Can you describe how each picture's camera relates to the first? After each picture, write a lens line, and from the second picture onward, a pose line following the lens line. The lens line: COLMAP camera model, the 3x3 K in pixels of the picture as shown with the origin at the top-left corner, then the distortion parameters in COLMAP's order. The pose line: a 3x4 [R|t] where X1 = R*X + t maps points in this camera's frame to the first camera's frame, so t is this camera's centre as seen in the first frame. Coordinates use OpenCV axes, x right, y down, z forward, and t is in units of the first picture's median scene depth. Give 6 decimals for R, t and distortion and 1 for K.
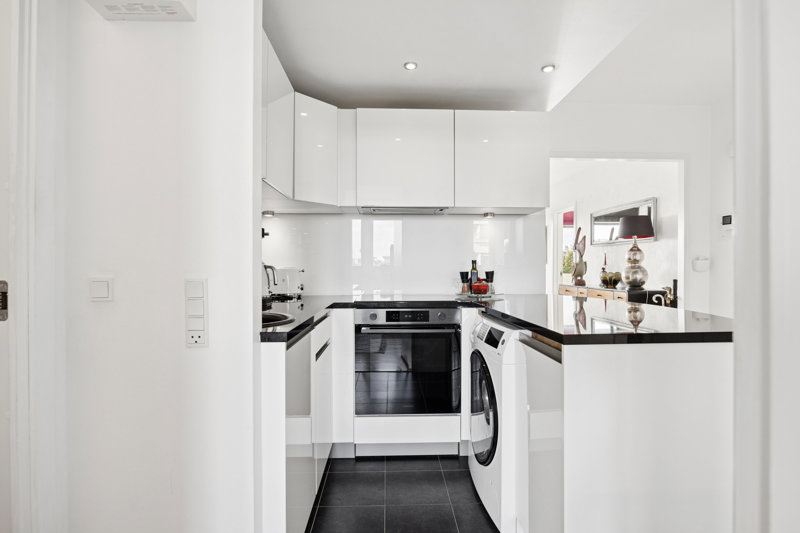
lens RADIAL K [[421.3, 0, 402.9], [0, 421.3, 266.3], [0, 0, 1]] dist [-0.002535, 0.000686]
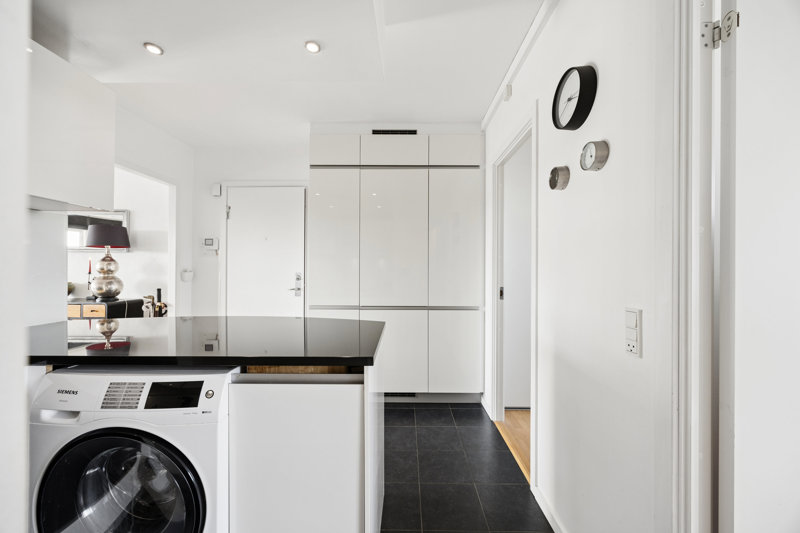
lens RADIAL K [[315.4, 0, 403.0], [0, 315.4, 270.5], [0, 0, 1]] dist [-0.019099, -0.000290]
pose [[0.052850, -0.000590, 0.998602, -0.138909], [-0.009159, 0.999957, 0.001075, -0.021840], [-0.998560, -0.009203, 0.052842, 0.275786]]
